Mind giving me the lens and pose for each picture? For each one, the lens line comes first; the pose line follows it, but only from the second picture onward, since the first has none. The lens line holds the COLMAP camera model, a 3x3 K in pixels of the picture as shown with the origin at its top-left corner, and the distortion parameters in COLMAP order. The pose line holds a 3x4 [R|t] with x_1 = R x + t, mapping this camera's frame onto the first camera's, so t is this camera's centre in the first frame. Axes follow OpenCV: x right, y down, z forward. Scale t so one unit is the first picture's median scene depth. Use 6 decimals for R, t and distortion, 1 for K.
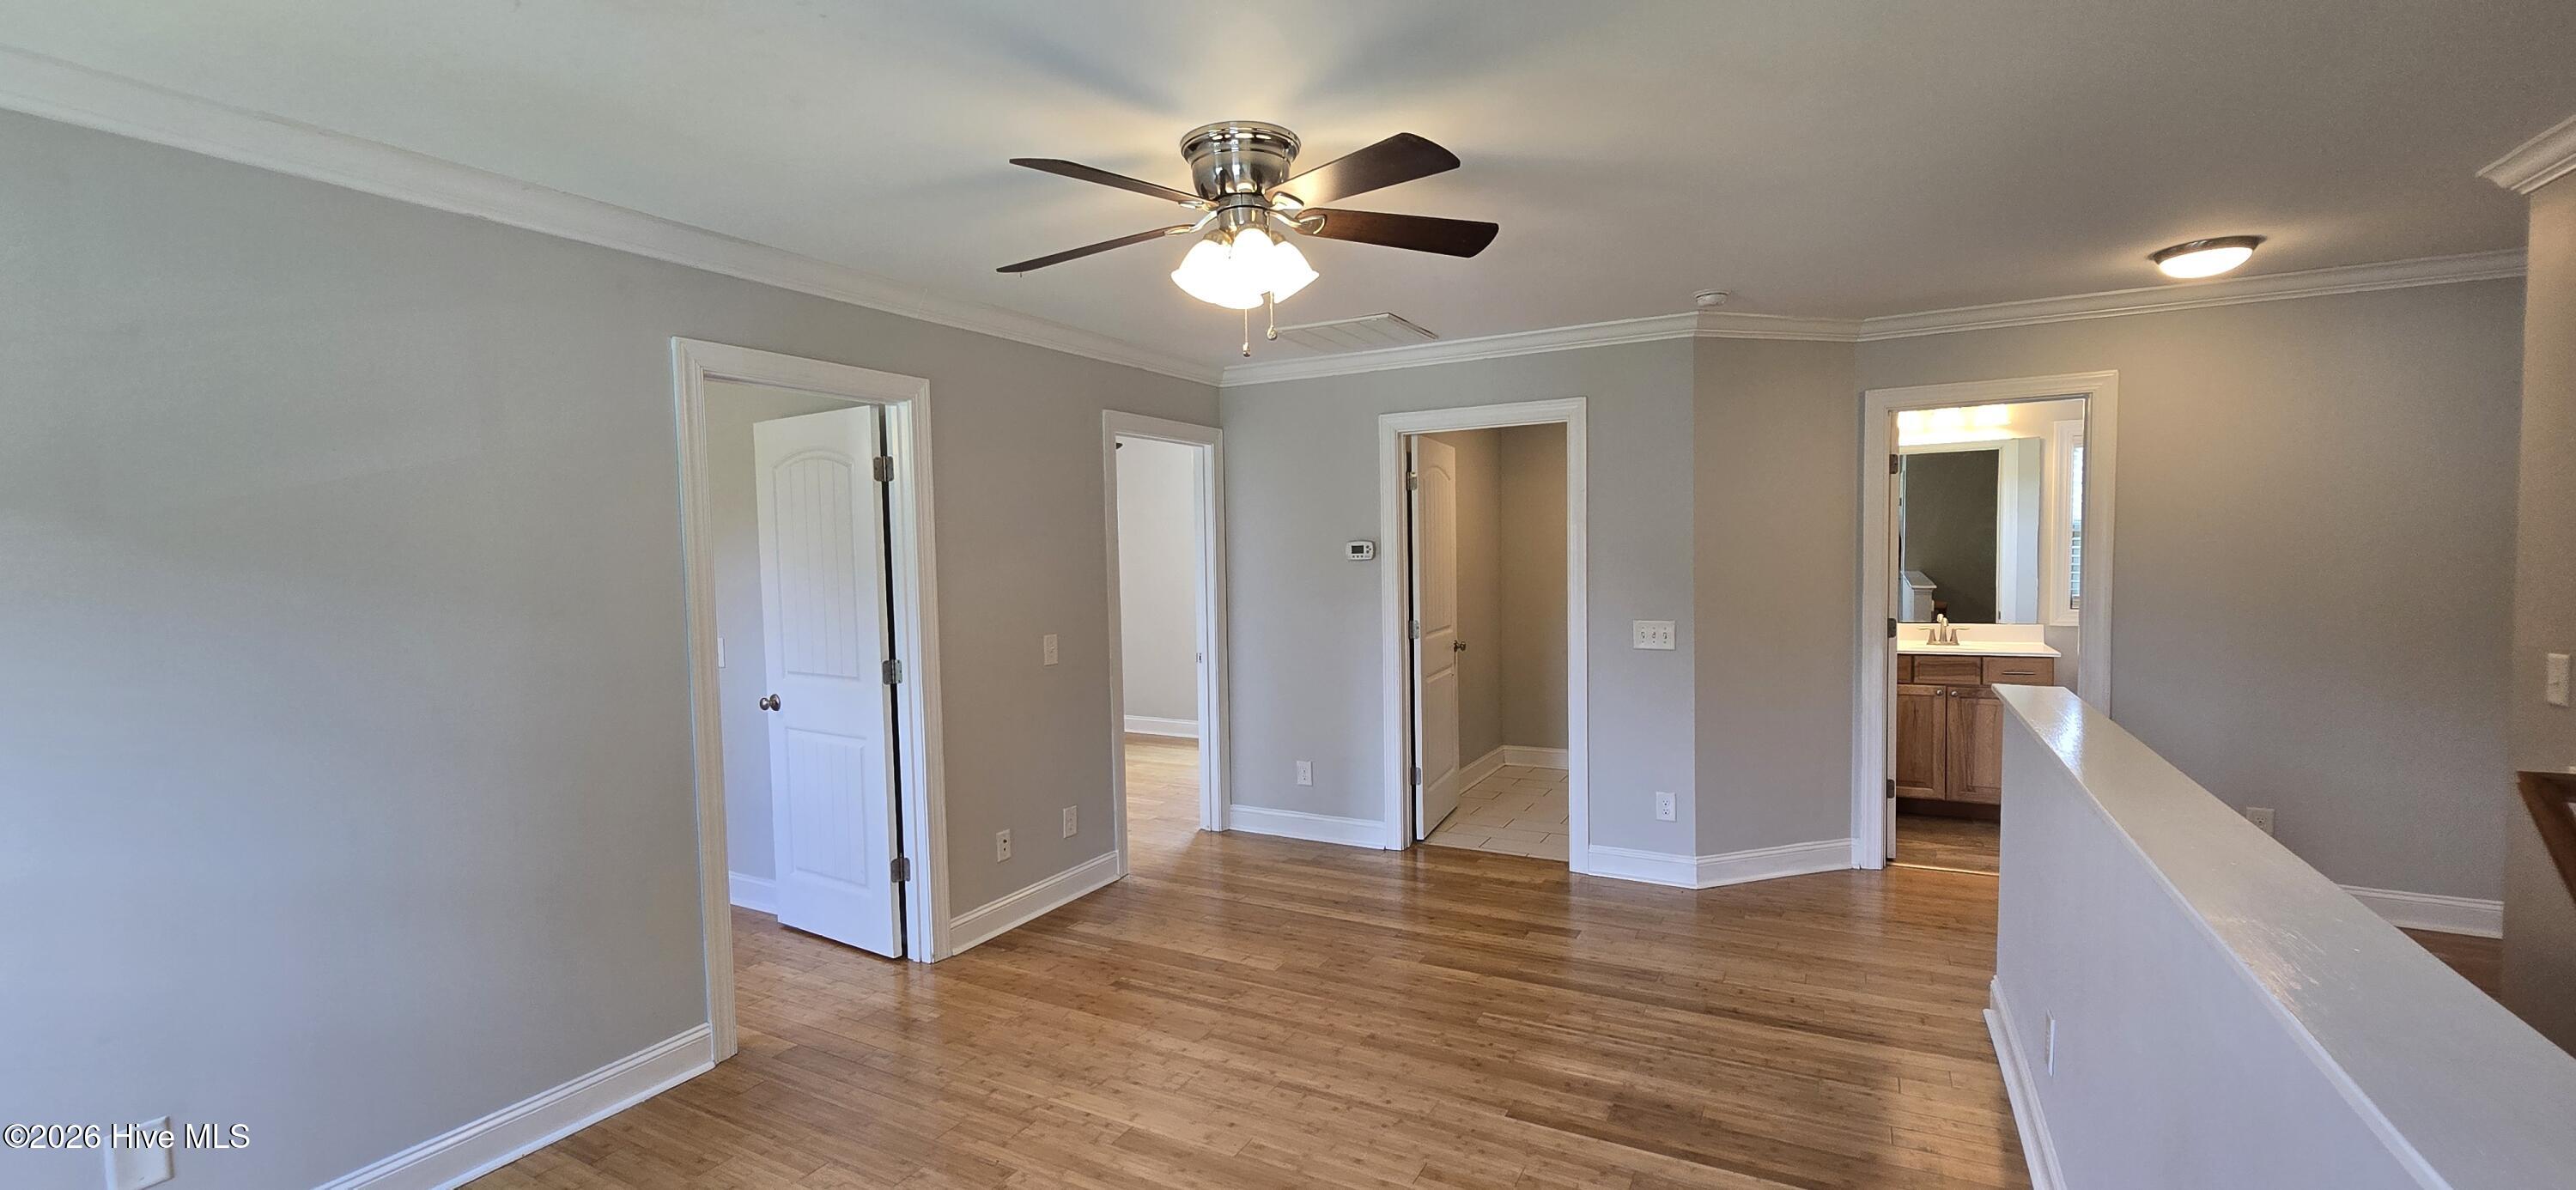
lens RADIAL K [[1054.0, 0, 1282.9], [0, 1054.0, 605.8], [0, 0, 1]] dist [0.000505, 0.000511]
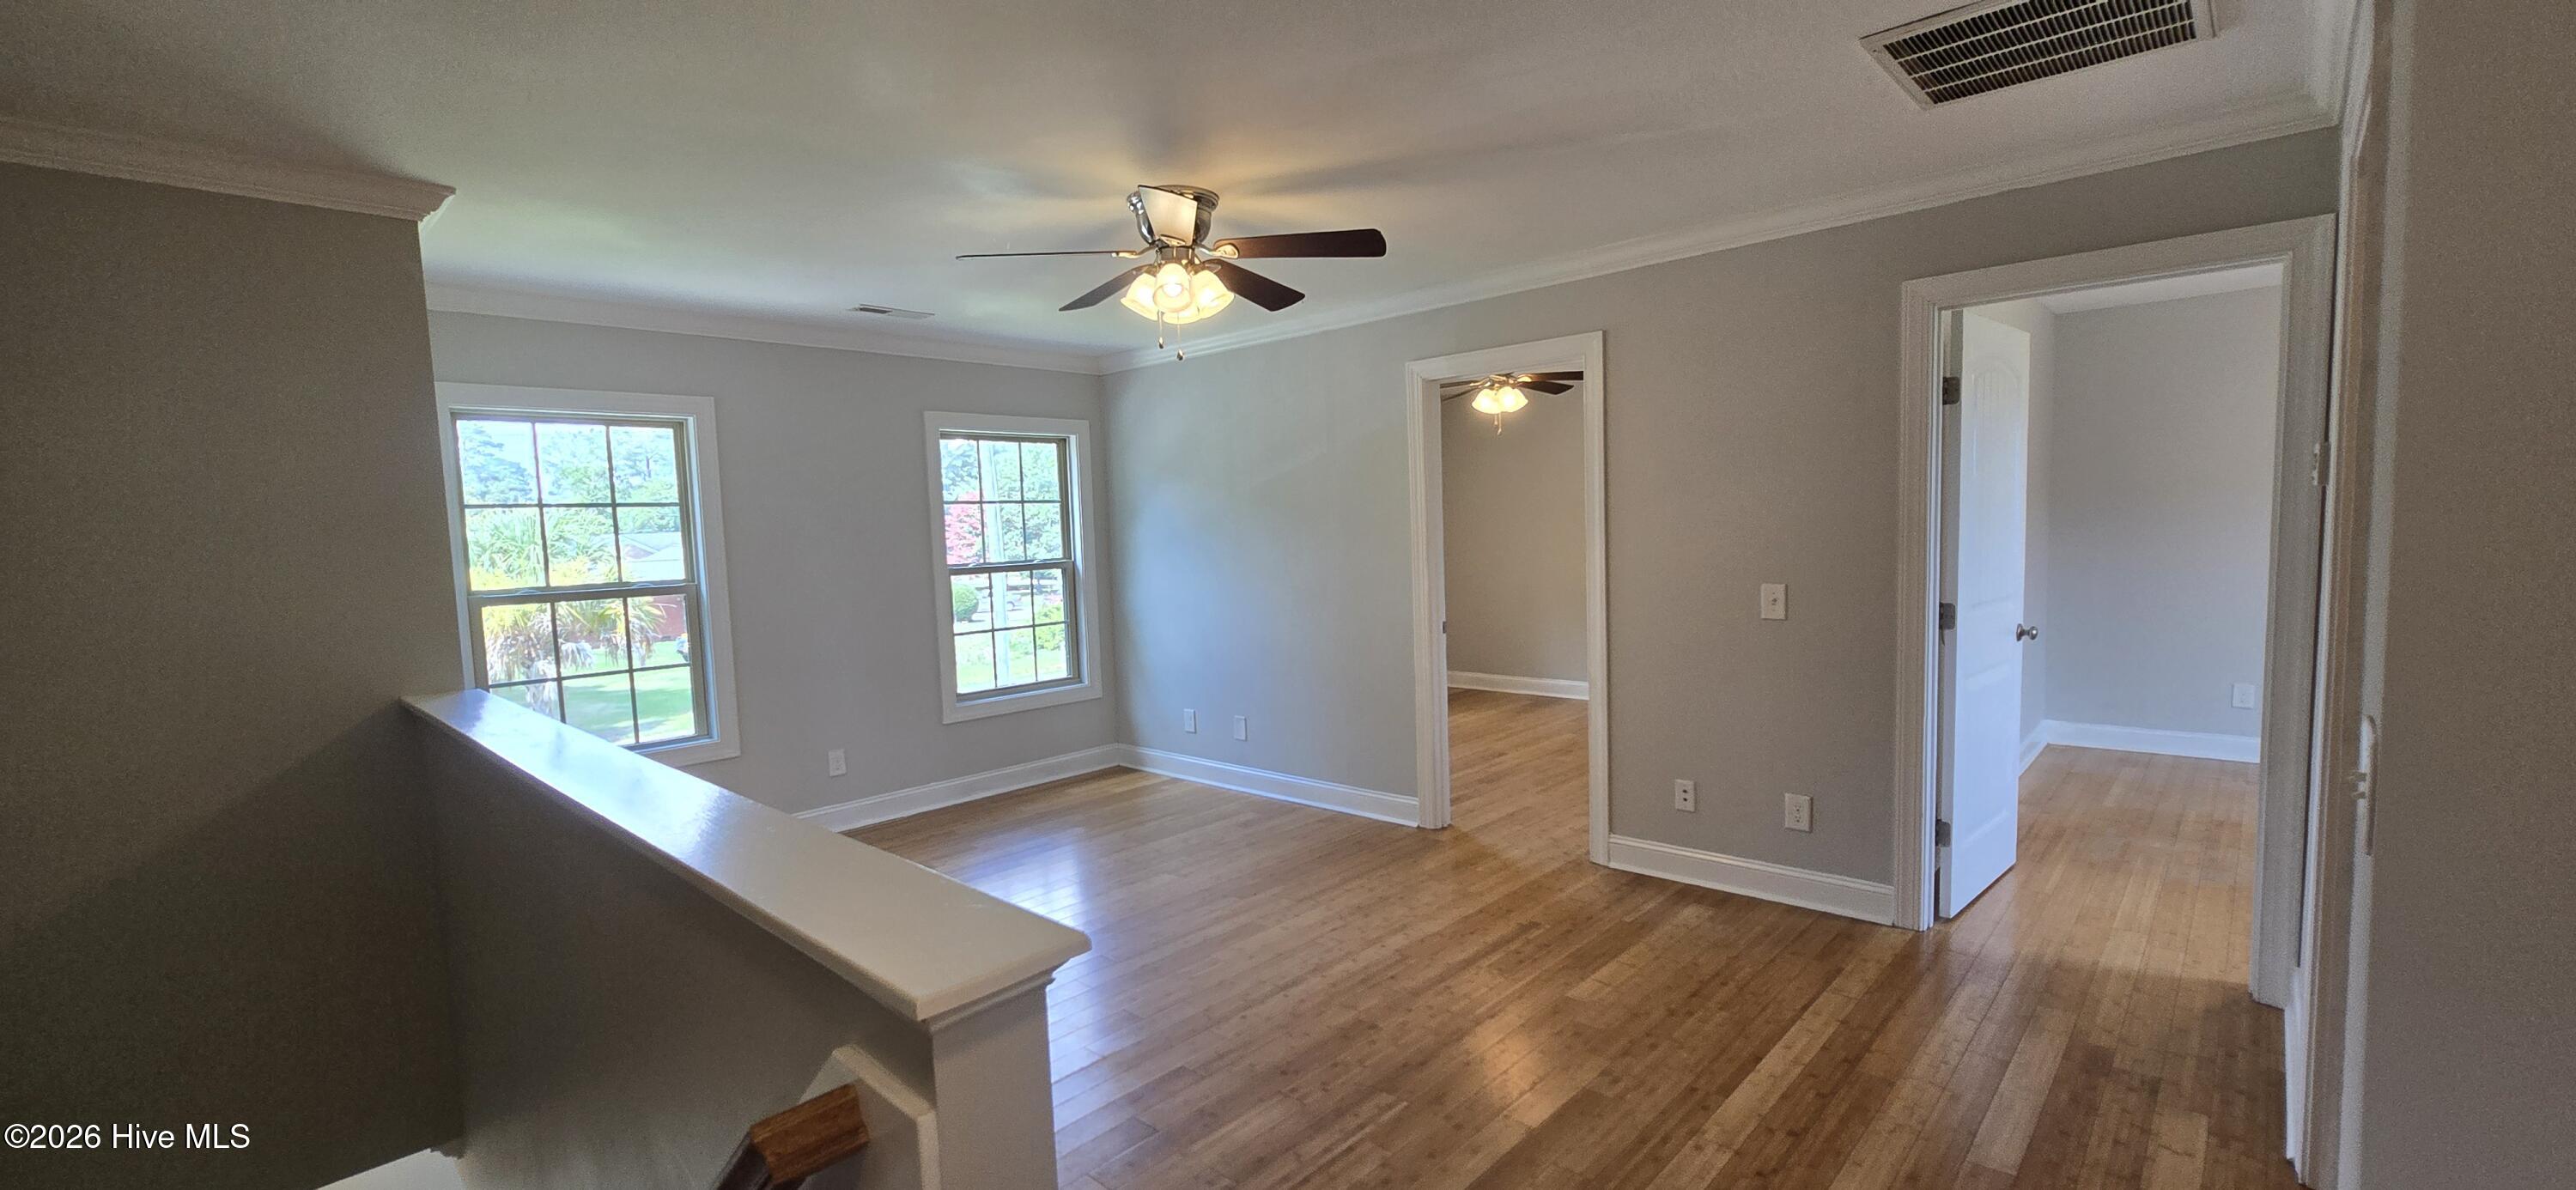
lens RADIAL K [[1029.5, 0, 1275.8], [0, 1029.5, 613.5], [0, 0, 1]] dist [0.001063, 0.000068]
pose [[-0.250465, 0.112342, -0.961585, 0.871023], [-0.007790, 0.992978, 0.118038, -0.059249], [0.968094, 0.037055, -0.247831, 1.040089]]
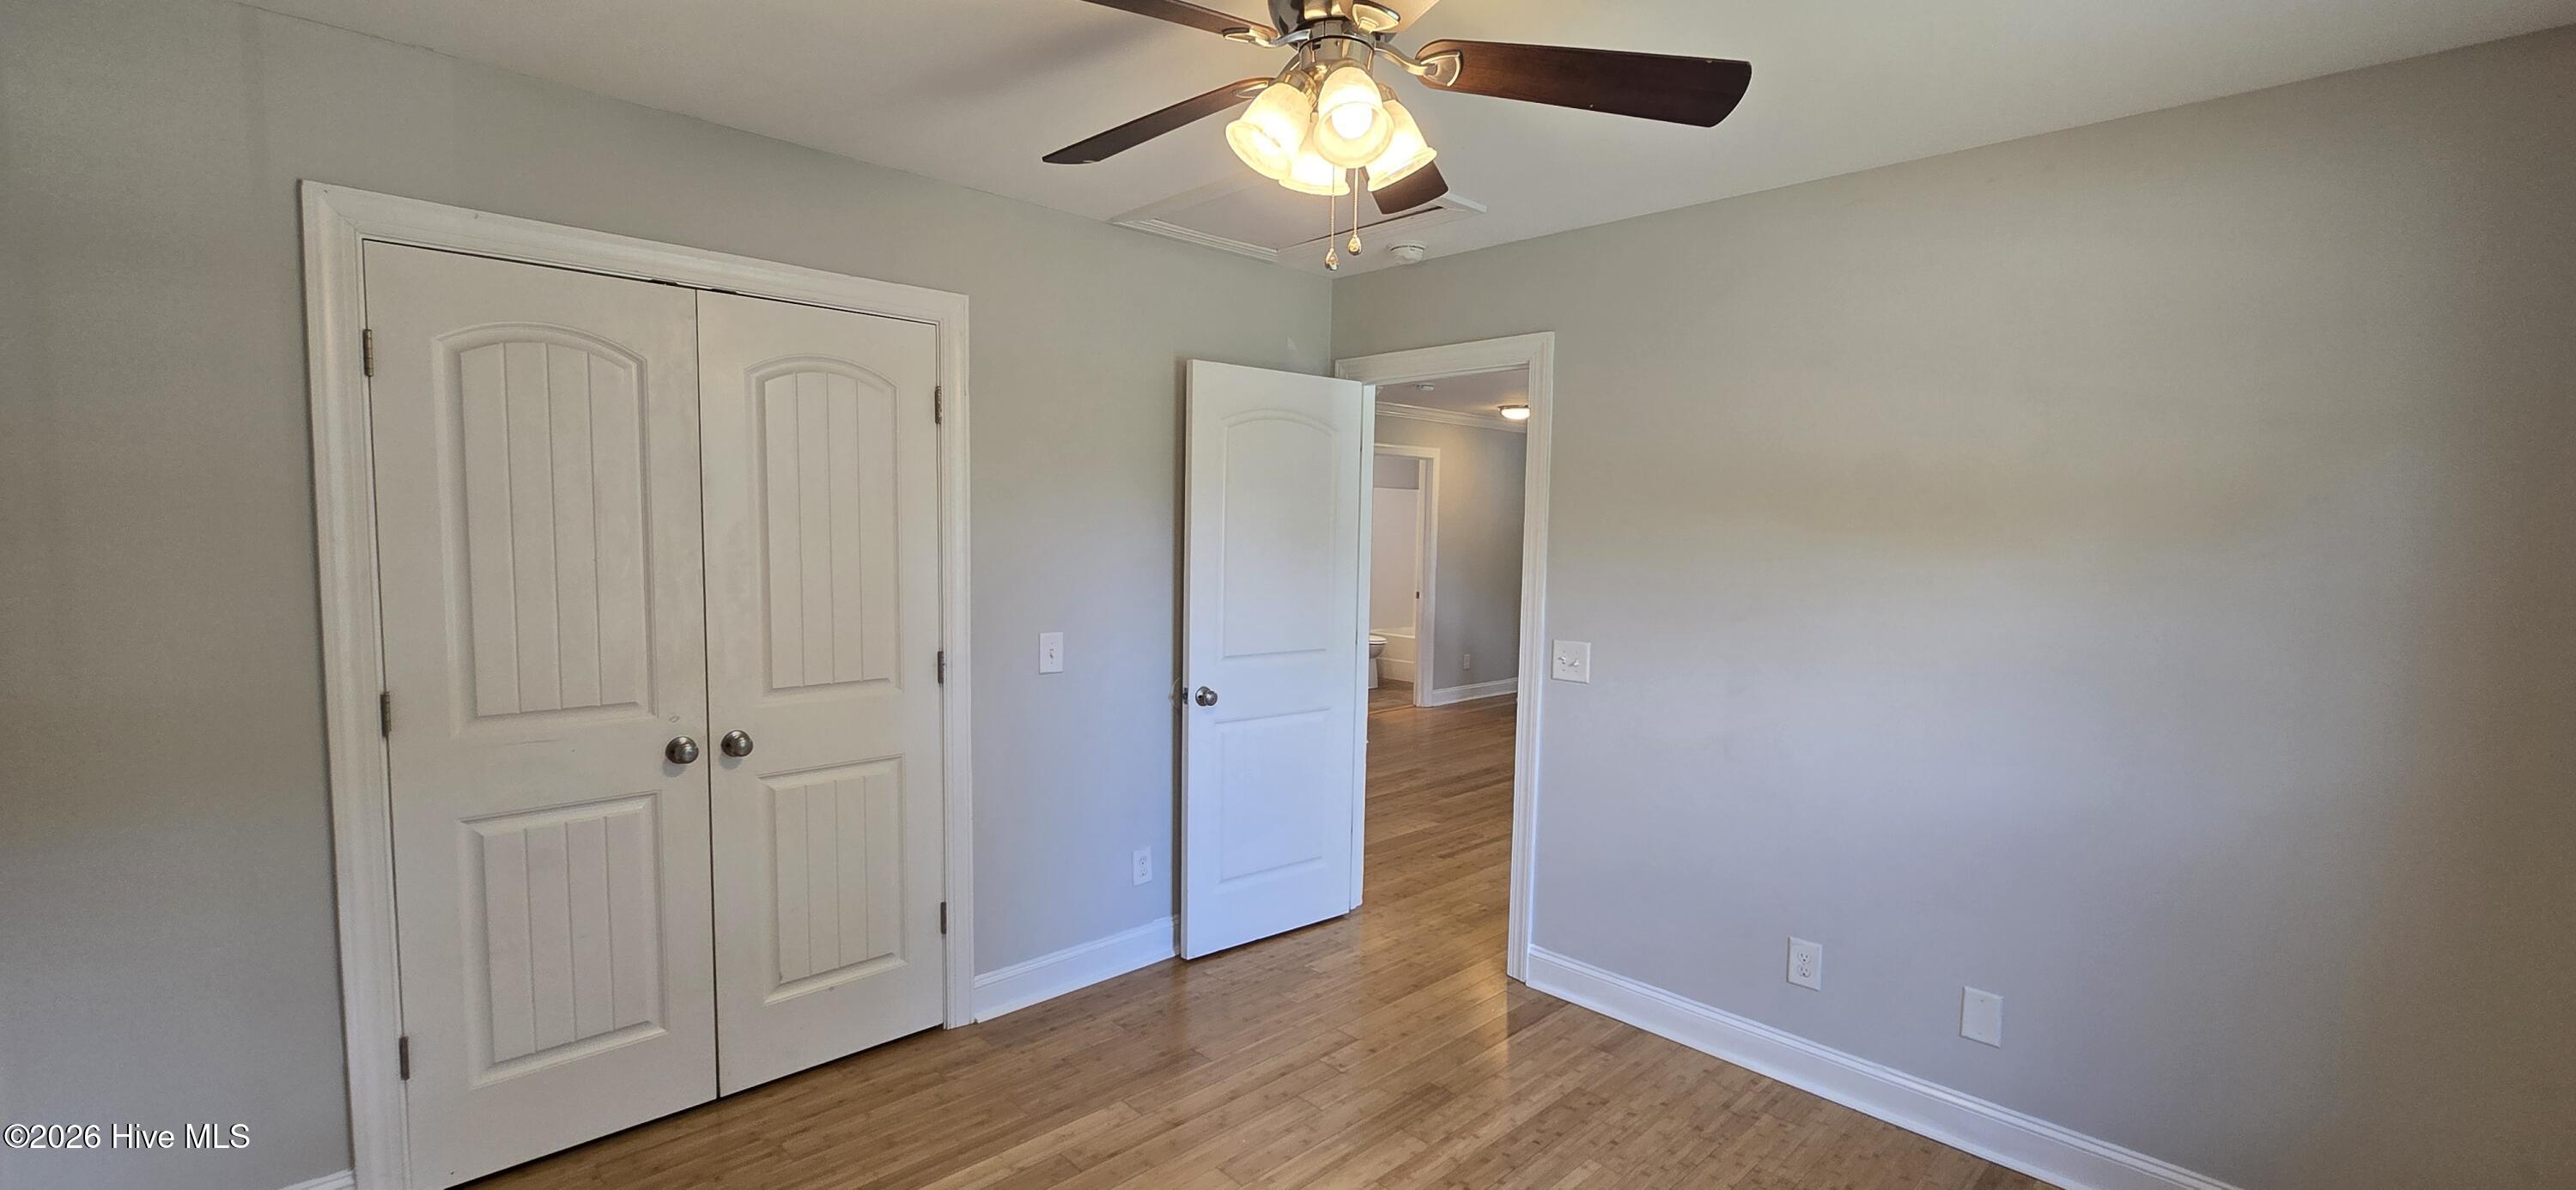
lens RADIAL K [[1054.0, 0, 1282.9], [0, 1054.0, 605.8], [0, 0, 1]] dist [0.000505, 0.000511]
pose [[0.289905, -0.046541, 0.955923, -1.535445], [0.028501, 0.998794, 0.039985, -0.016218], [-0.956631, 0.015653, 0.290882, 0.838870]]
